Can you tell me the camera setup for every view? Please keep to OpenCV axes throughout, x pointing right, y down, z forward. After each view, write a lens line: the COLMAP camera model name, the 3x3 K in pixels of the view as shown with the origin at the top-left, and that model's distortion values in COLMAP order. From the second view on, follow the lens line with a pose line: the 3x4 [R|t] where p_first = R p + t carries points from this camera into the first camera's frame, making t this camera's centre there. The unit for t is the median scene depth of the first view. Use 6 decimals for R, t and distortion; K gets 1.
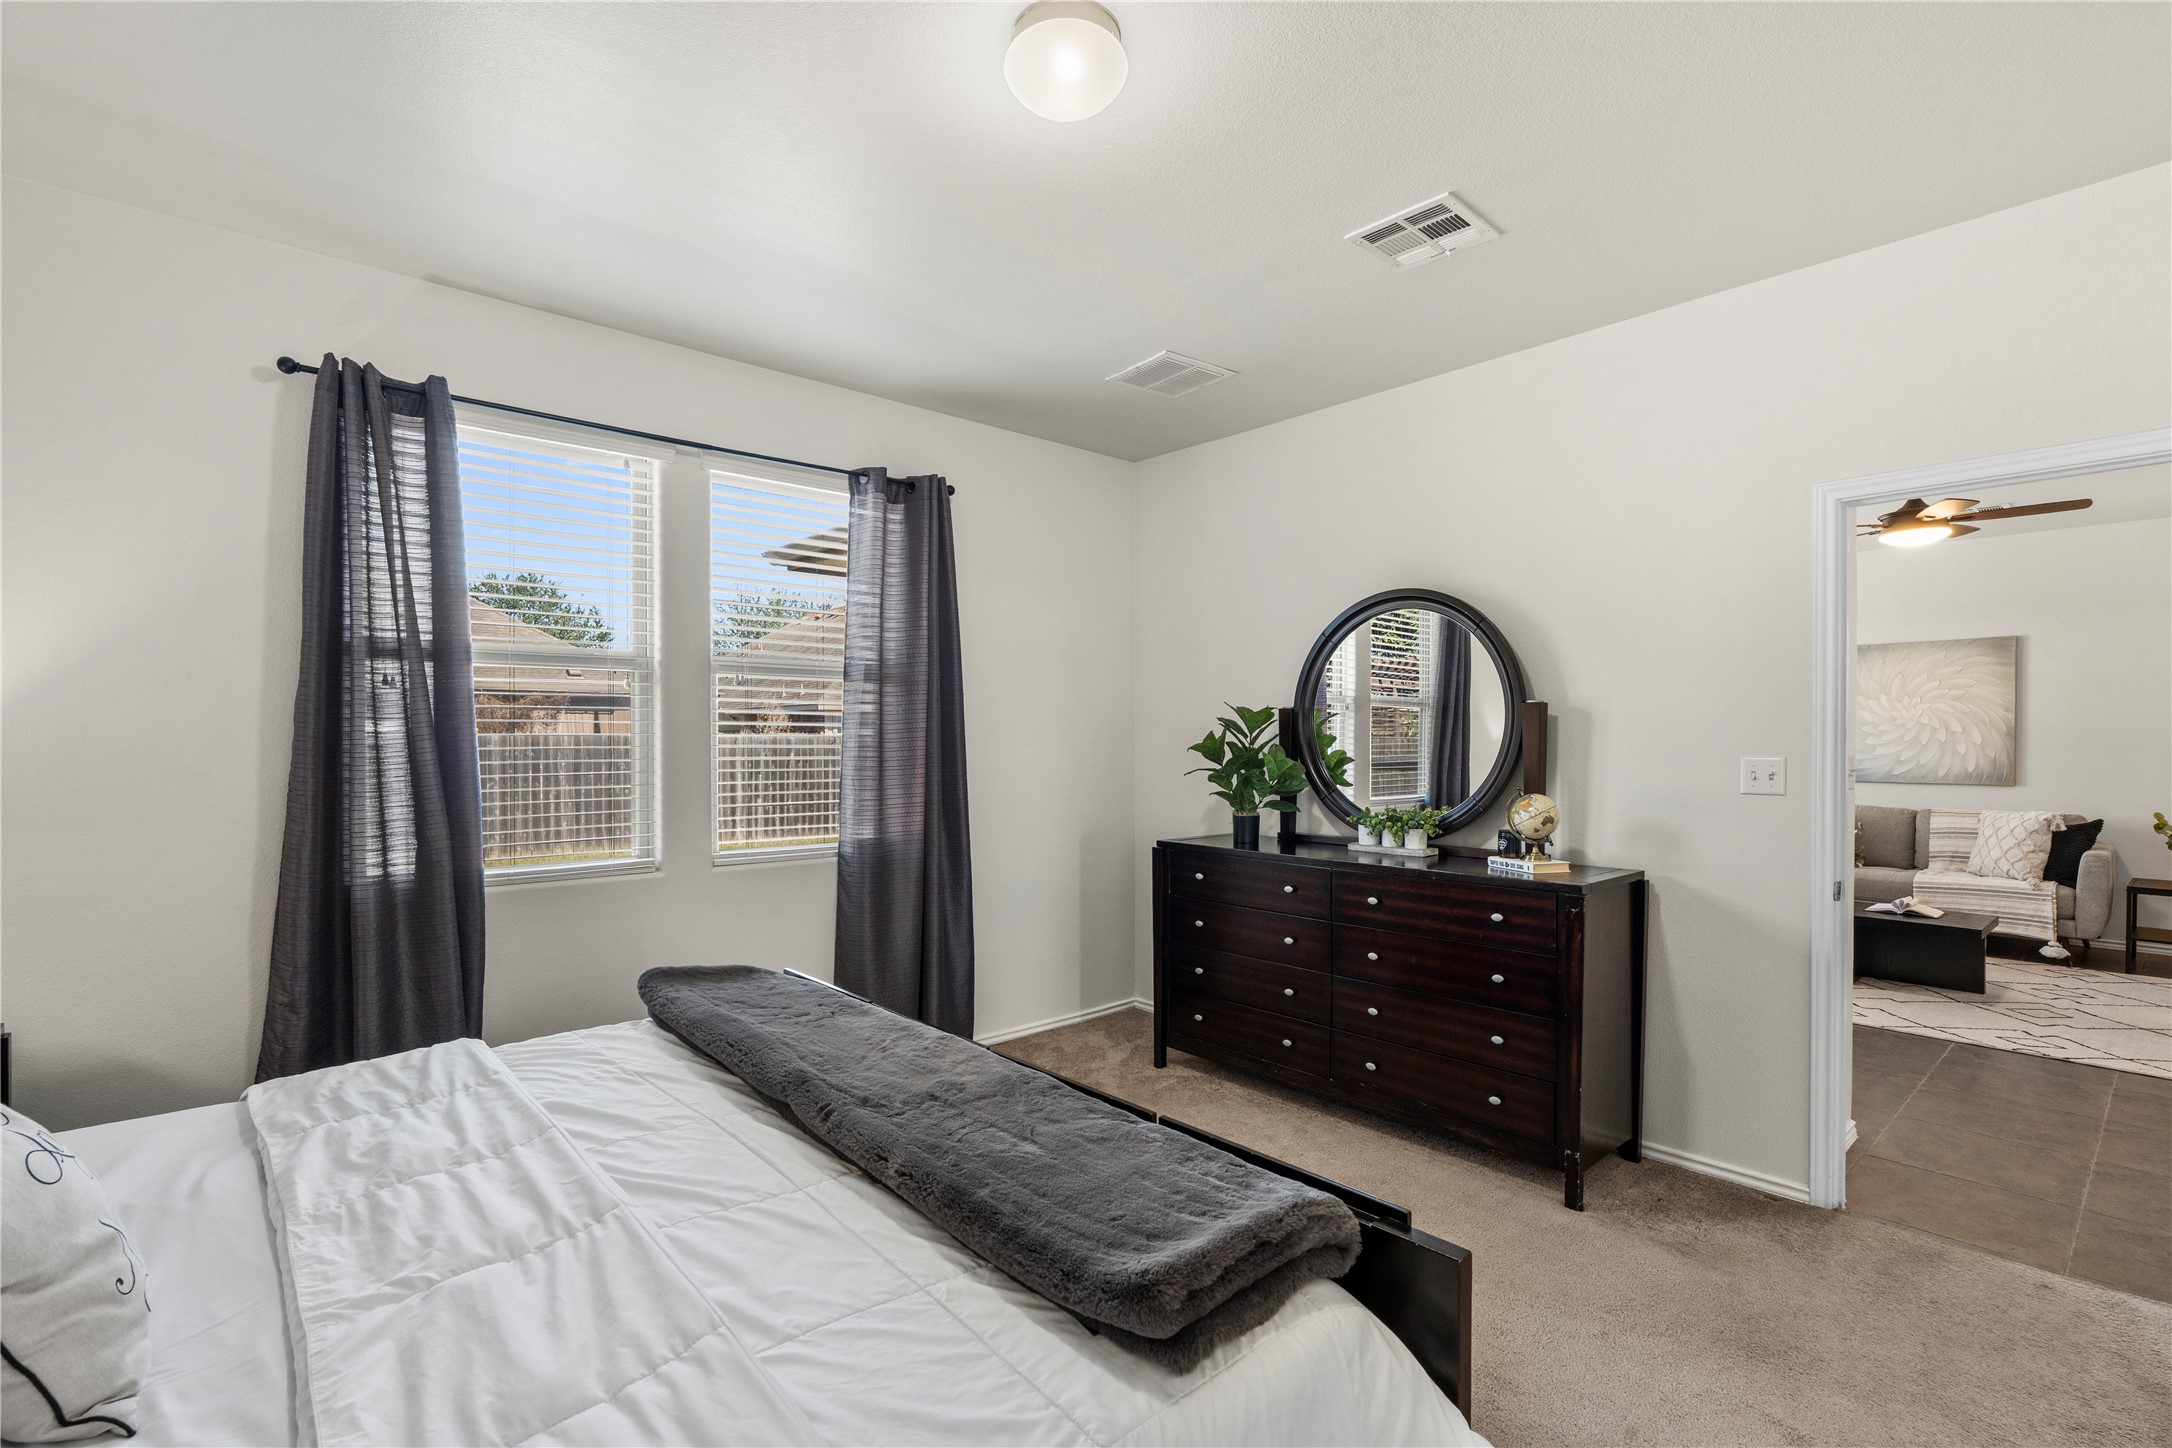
lens RADIAL K [[983.3, 0, 1078.7], [0, 983.3, 734.6], [0, 0, 1]] dist [-0.005981, 0.004686]
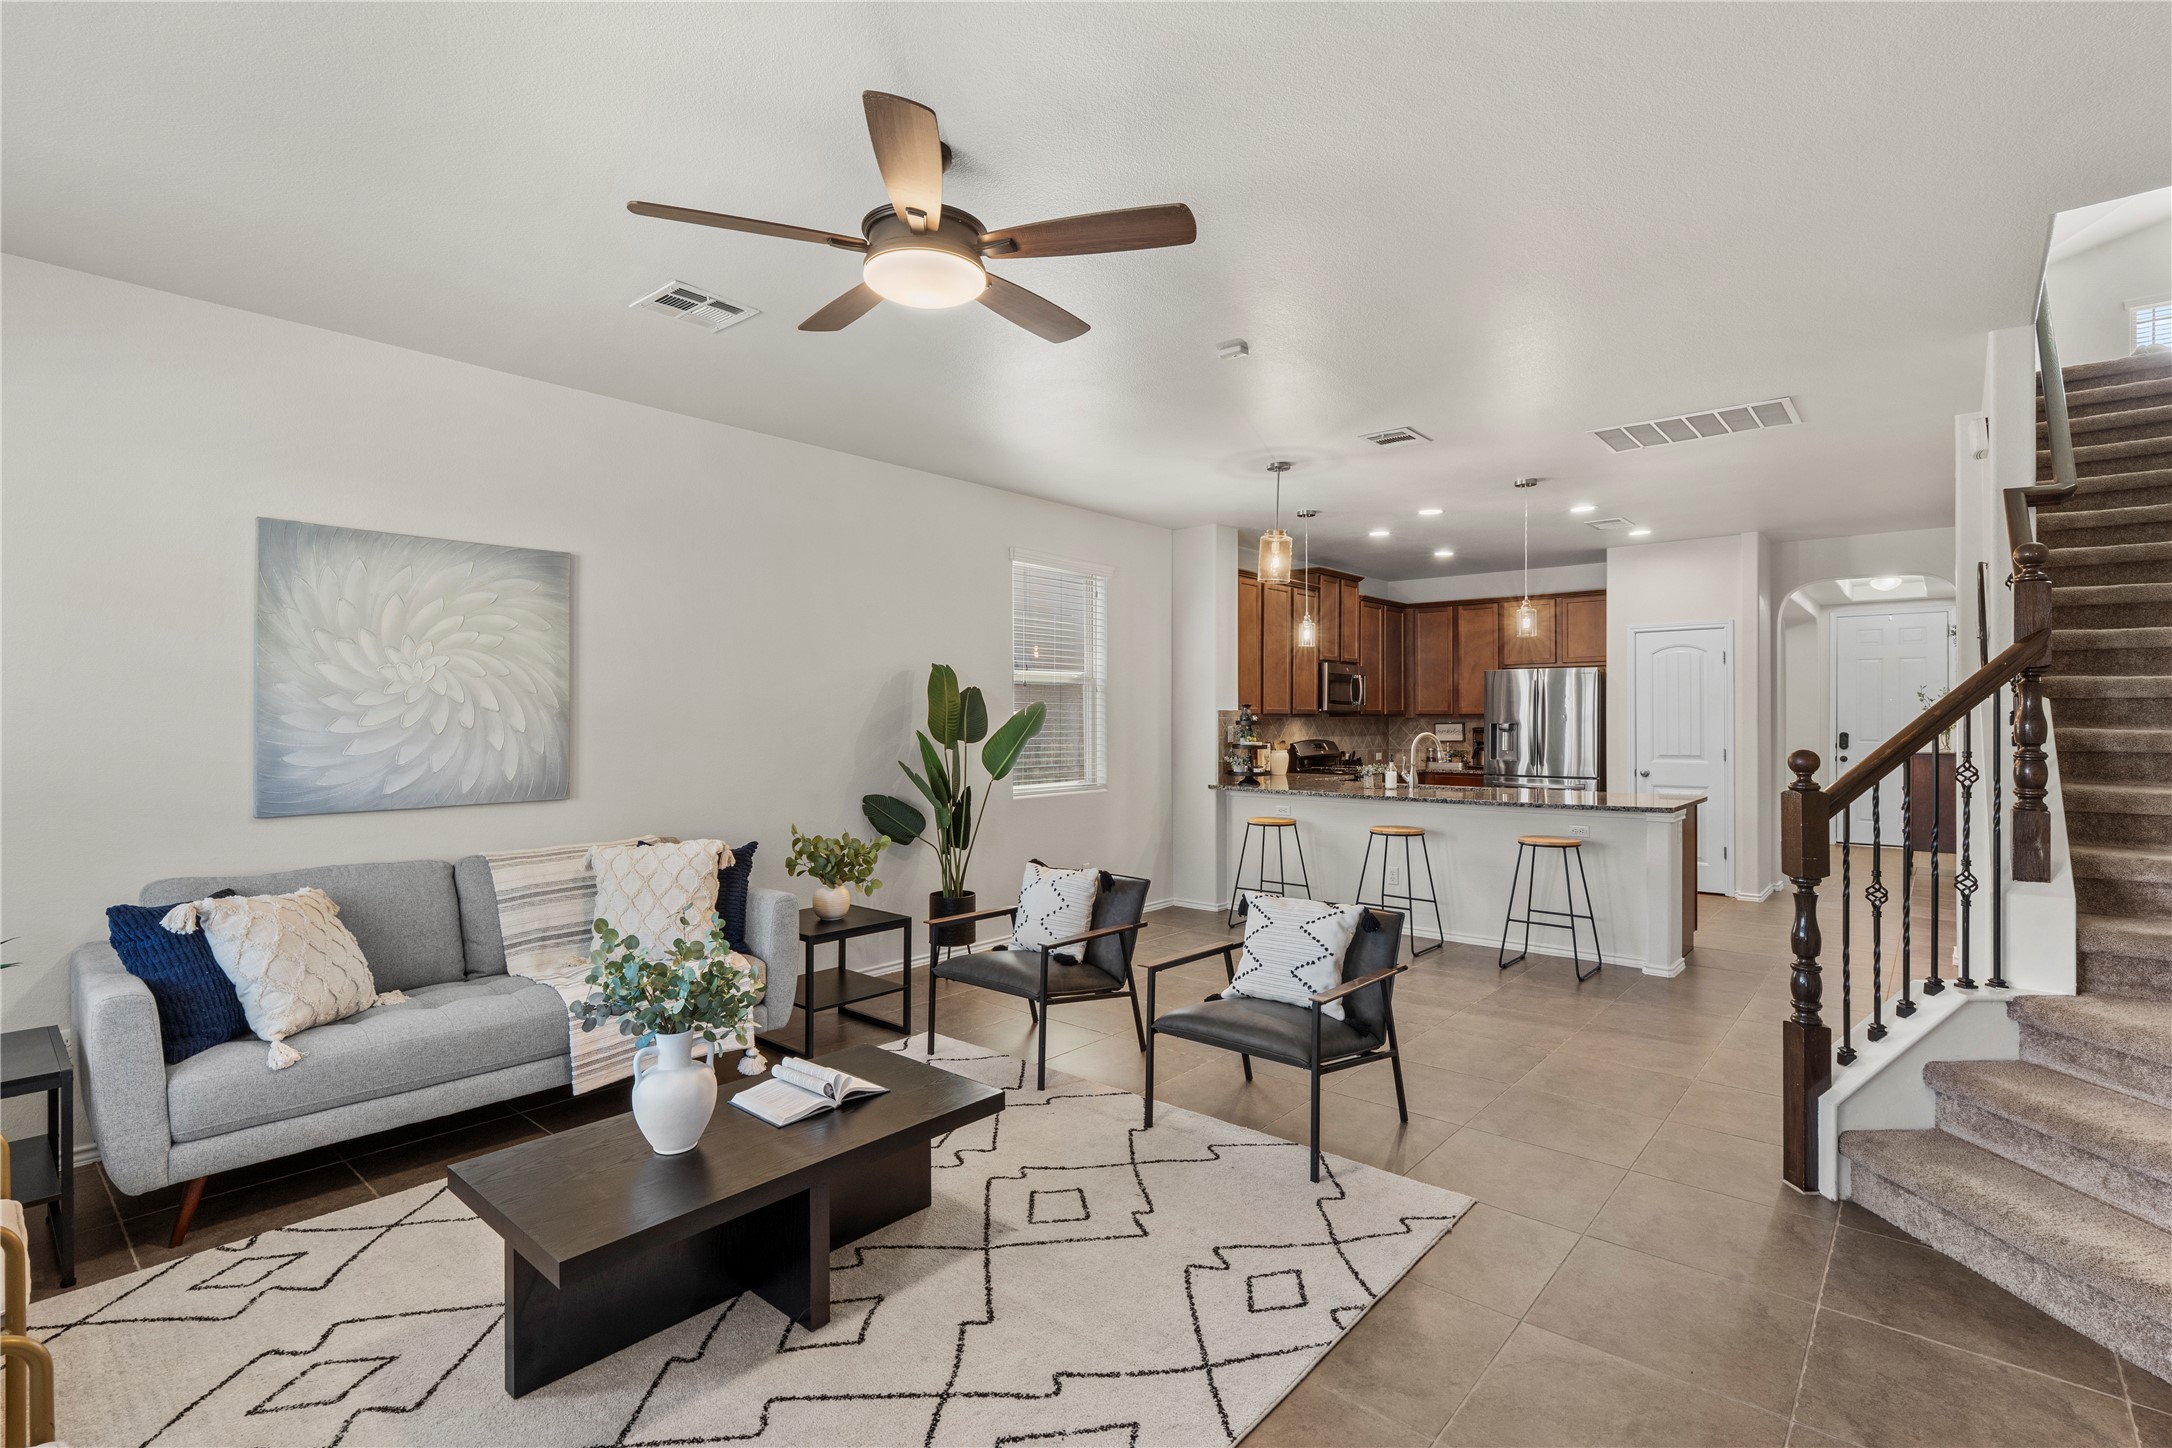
lens RADIAL K [[983.3, 0, 1035.2], [0, 983.3, 729.7], [0, 0, 1]] dist [-0.005981, 0.004686]
pose [[-0.138697, -0.007903, 0.990303, 0.301646], [0.000586, 0.999967, 0.008062, 0.004078], [-0.990335, 0.001699, -0.138688, 0.770652]]
